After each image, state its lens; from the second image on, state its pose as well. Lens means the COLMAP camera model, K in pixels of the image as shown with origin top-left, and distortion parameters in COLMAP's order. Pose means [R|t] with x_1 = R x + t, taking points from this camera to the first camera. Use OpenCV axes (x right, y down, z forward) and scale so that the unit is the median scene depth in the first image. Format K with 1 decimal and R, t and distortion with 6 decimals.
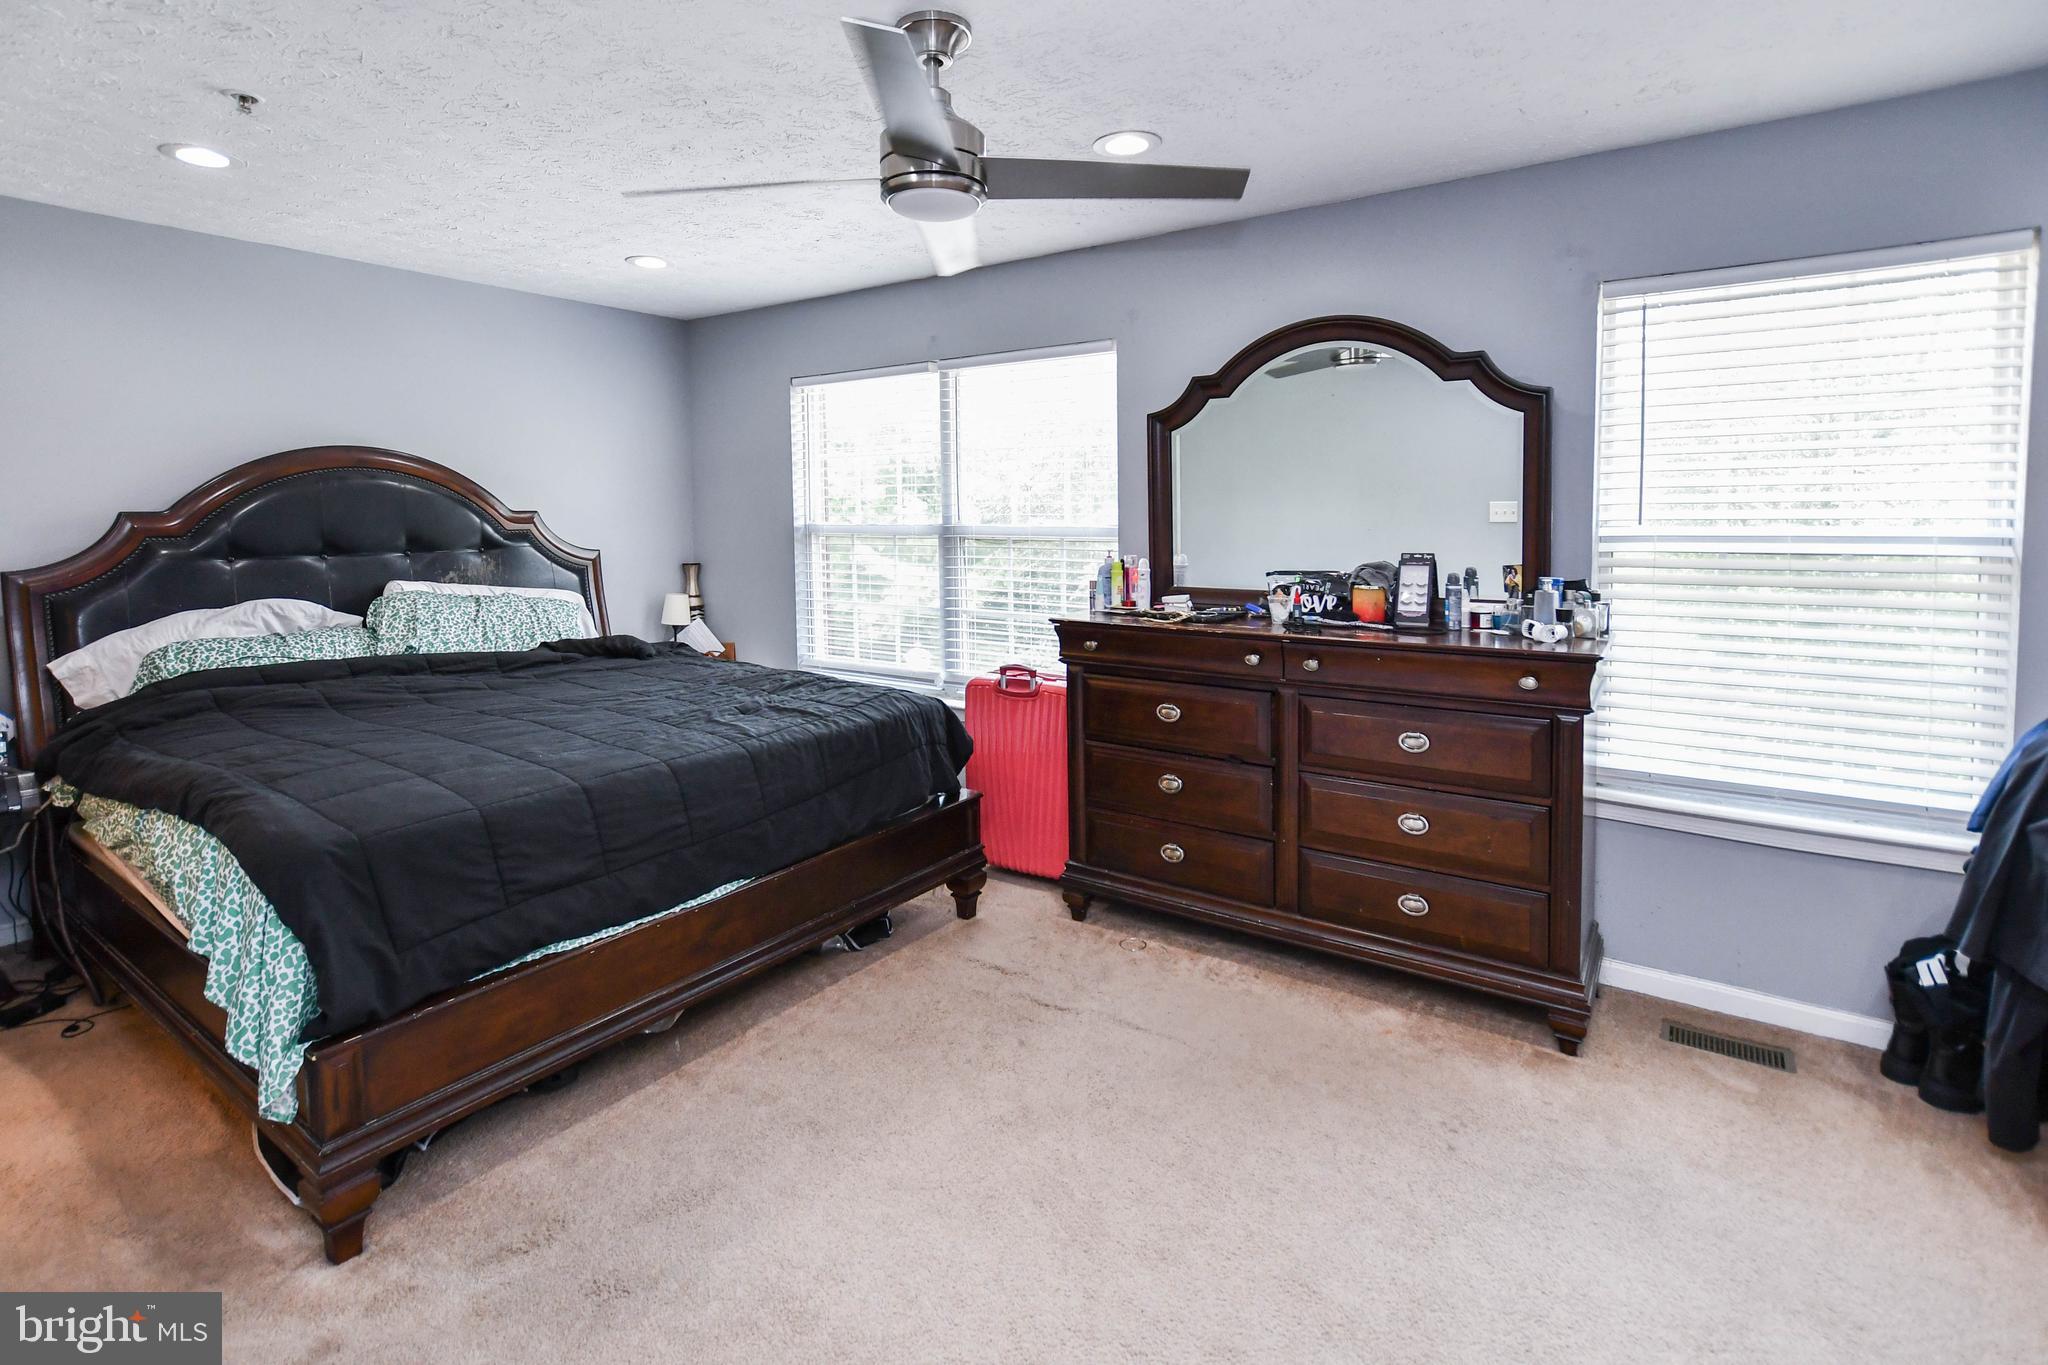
lens RADIAL K [[946.6, 0, 1024.0], [0, 946.6, 682.5], [0, 0, 1]] dist [-0.009666, 0.000392]
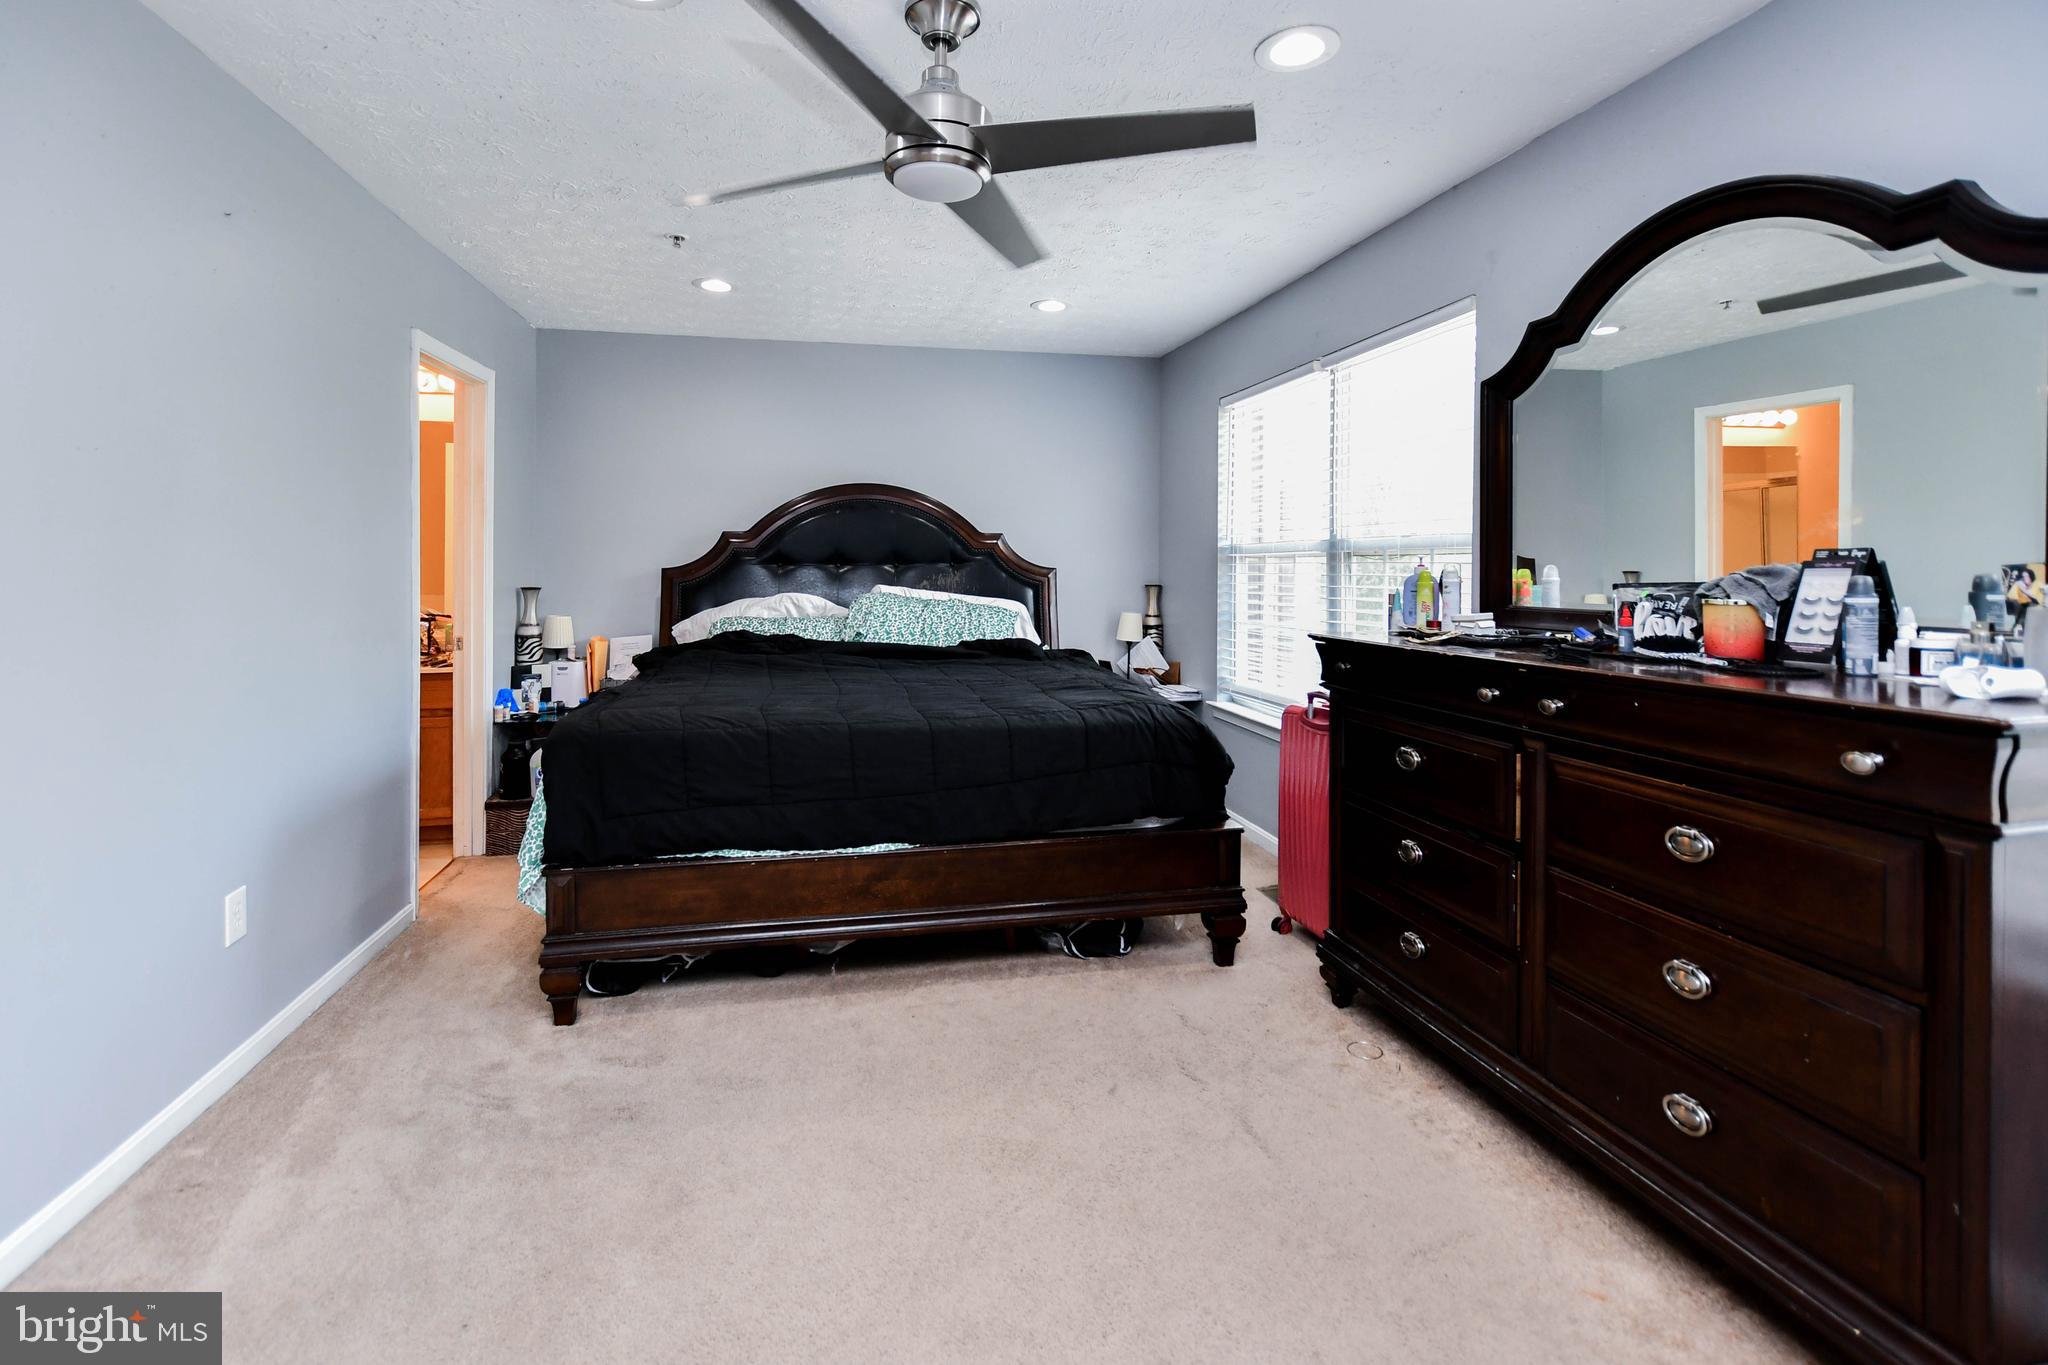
lens RADIAL K [[939.0, 0, 1024.0], [0, 939.0, 682.5], [0, 0, 1]] dist [-0.003321, 0.000431]
pose [[0.735006, 0.082610, -0.673010, 0.403001], [-0.118266, 0.992955, -0.007278, 0.011724], [0.667667, 0.084944, 0.739598, 0.204395]]
